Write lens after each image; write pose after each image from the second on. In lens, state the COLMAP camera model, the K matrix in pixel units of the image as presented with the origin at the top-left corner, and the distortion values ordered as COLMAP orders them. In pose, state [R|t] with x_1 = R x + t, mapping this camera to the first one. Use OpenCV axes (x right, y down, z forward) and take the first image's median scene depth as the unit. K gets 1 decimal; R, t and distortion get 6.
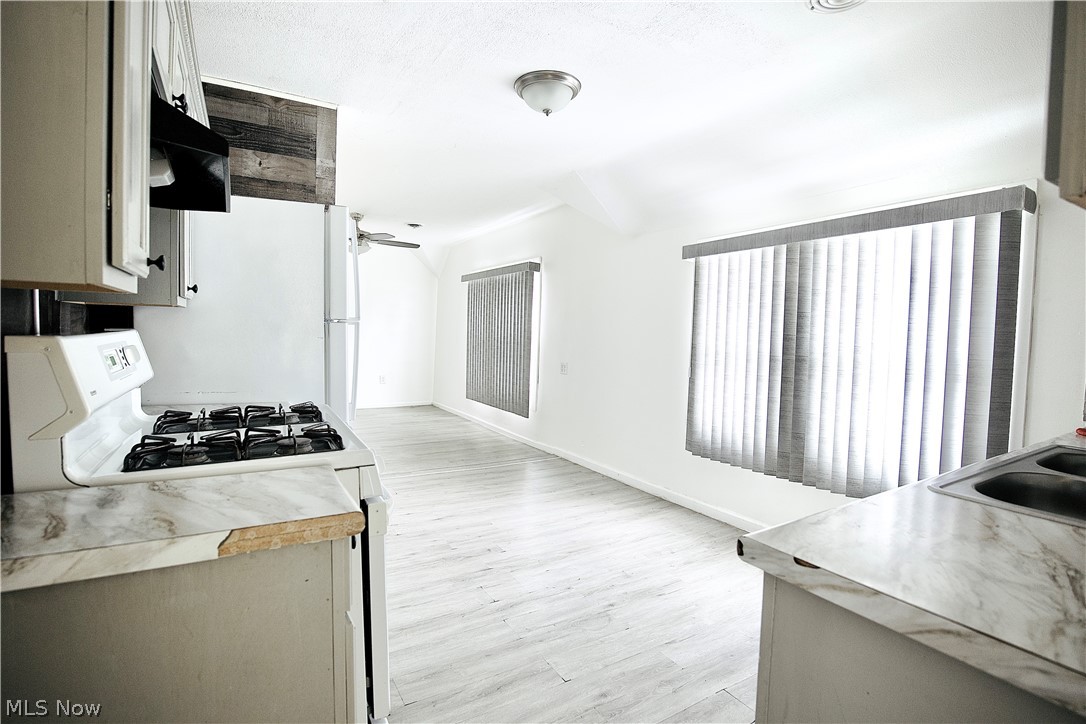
lens RADIAL K [[525.5, 0, 544.2], [0, 525.5, 362.0], [0, 0, 1]] dist [-0.041715, 0.005839]
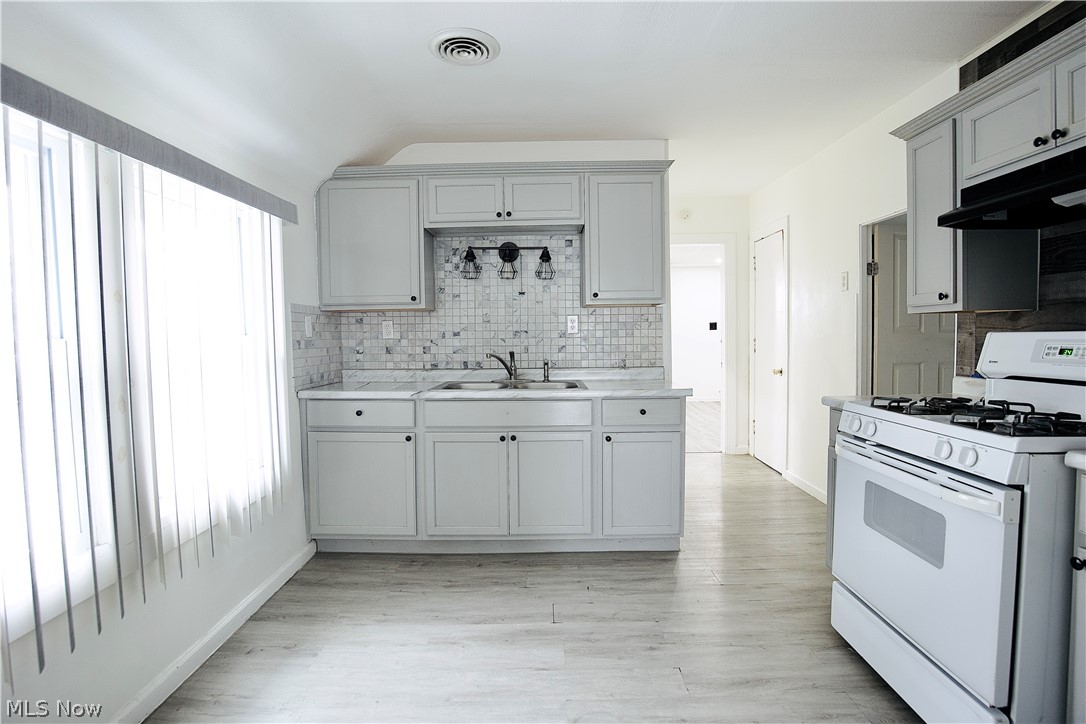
lens RADIAL K [[525.5, 0, 543.3], [0, 525.5, 358.1], [0, 0, 1]] dist [-0.041715, 0.005839]
pose [[-0.858126, -0.030500, 0.512532, -0.193142], [0.026711, 0.994230, 0.103887, -0.091681], [-0.512743, 0.102839, -0.852361, 1.600320]]
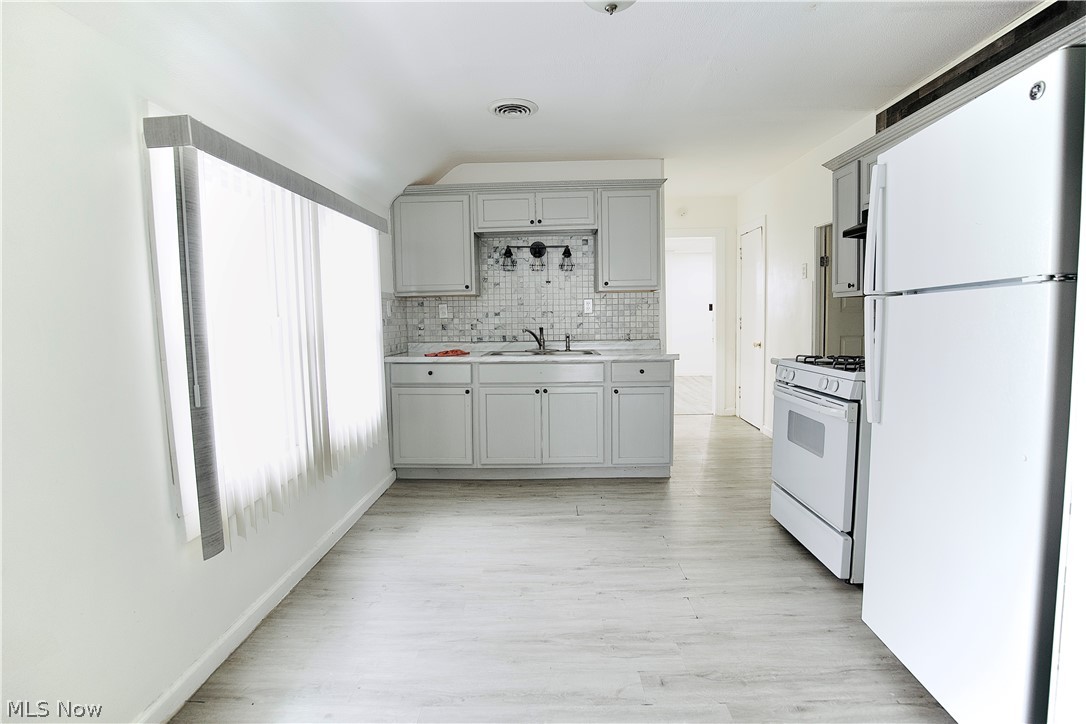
lens RADIAL K [[525.5, 0, 543.8], [0, 525.5, 355.3], [0, 0, 1]] dist [-0.041715, 0.005839]
pose [[-0.849902, -0.043146, 0.525172, -0.369276], [0.031879, 0.990607, 0.132974, -0.111677], [-0.525976, 0.129757, -0.840543, 1.987021]]
